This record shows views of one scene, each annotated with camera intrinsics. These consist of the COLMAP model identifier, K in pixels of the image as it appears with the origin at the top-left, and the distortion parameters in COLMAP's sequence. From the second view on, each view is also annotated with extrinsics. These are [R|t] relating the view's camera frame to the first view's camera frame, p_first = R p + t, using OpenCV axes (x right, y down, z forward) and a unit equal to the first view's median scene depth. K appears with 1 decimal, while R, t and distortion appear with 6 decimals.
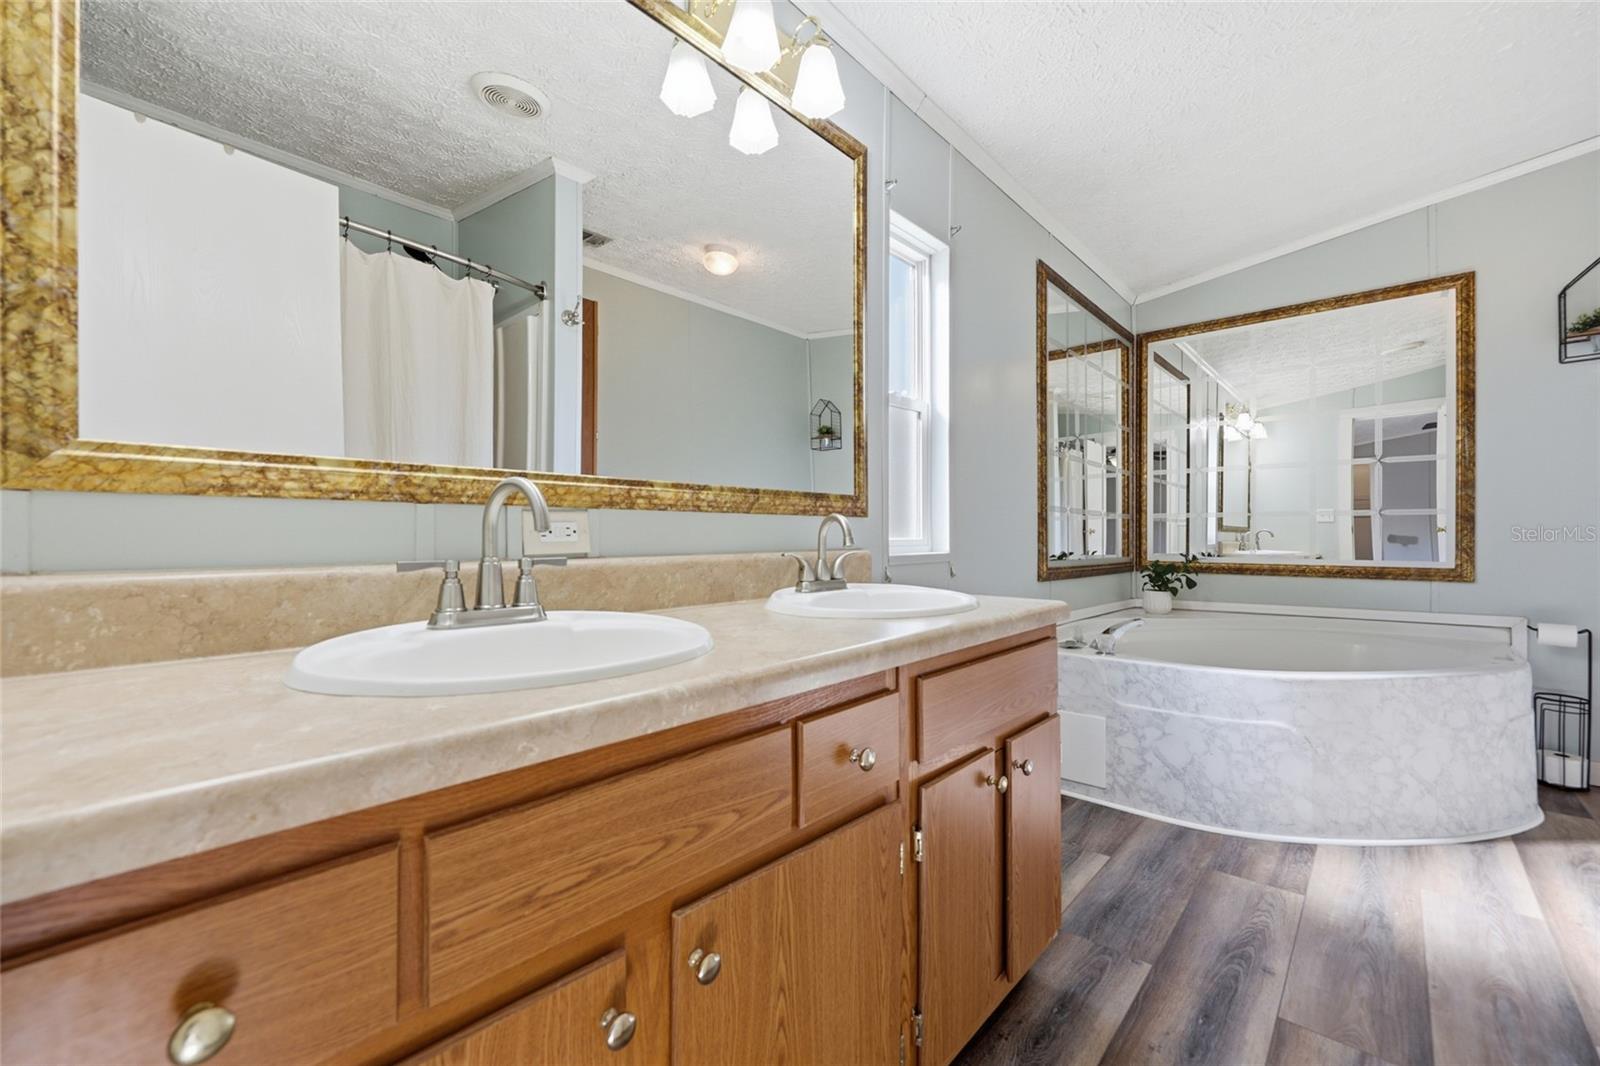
lens RADIAL K [[645.6, 0, 793.6], [0, 645.6, 536.0], [0, 0, 1]] dist [-0.005873, 0.001496]
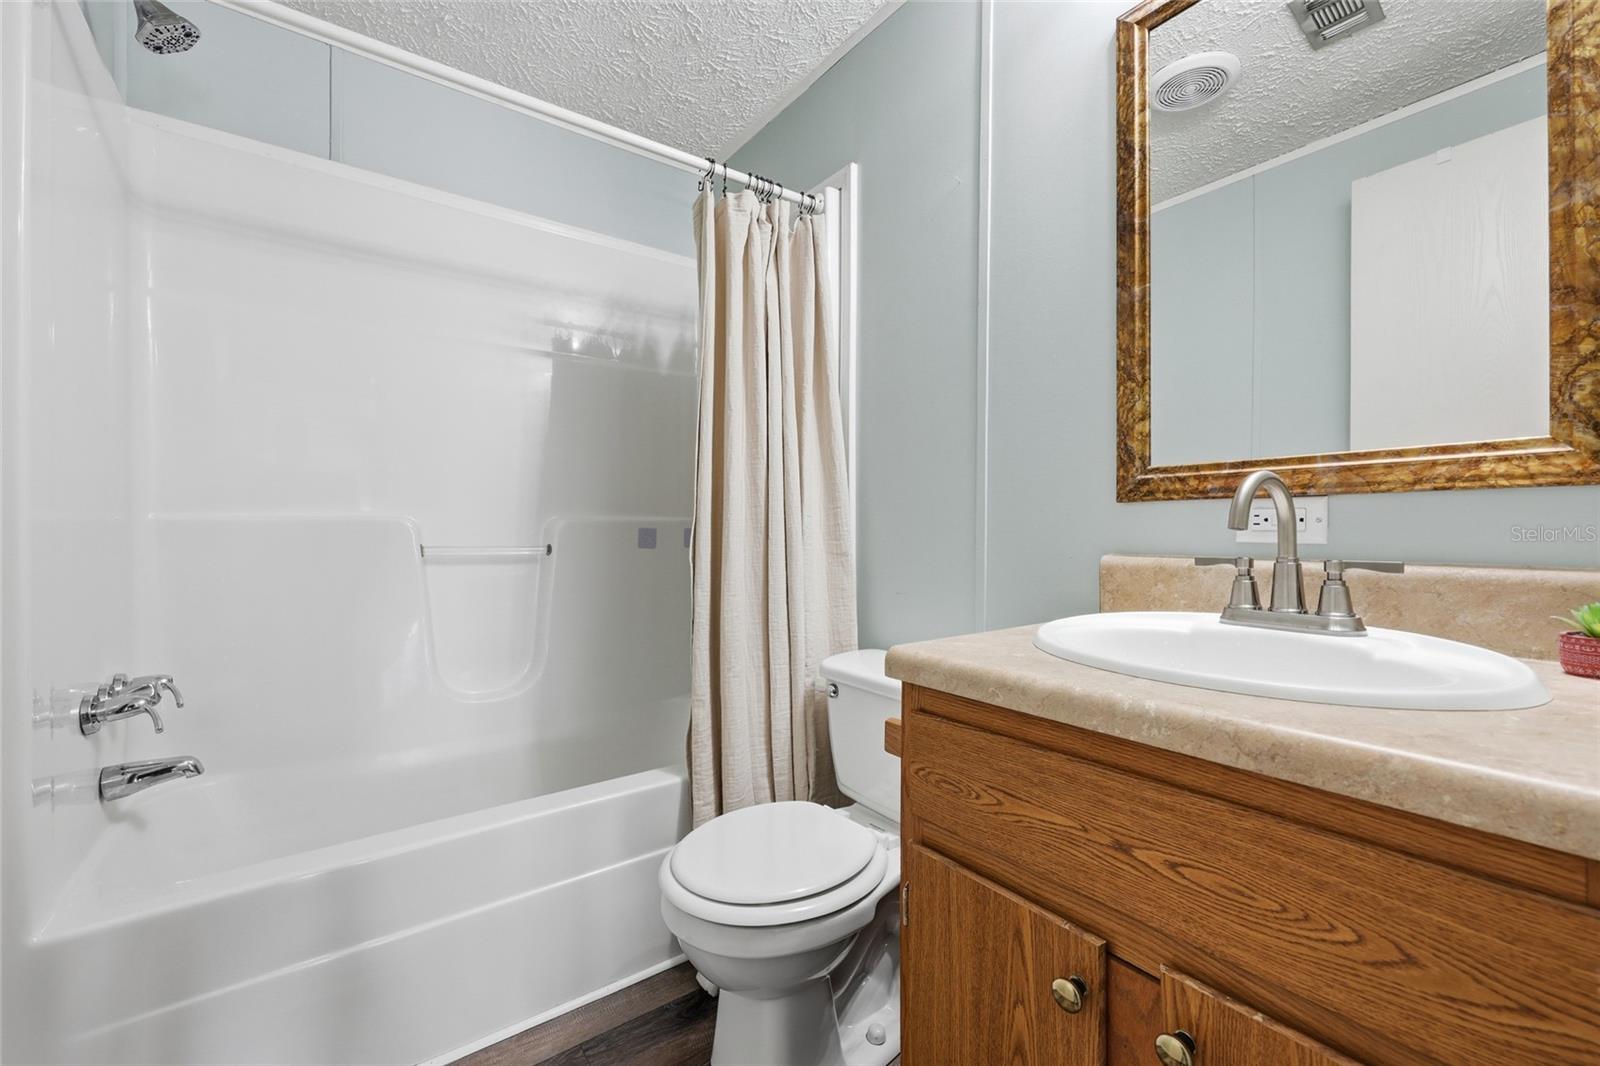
lens RADIAL K [[645.6, 0, 795.2], [0, 645.6, 529.8], [0, 0, 1]] dist [-0.005873, 0.001496]
pose [[-0.188683, 0.002377, -0.982035, 0.604125], [-0.001298, 0.999996, 0.002669, -0.007067], [0.982037, 0.001778, -0.188680, 0.517342]]
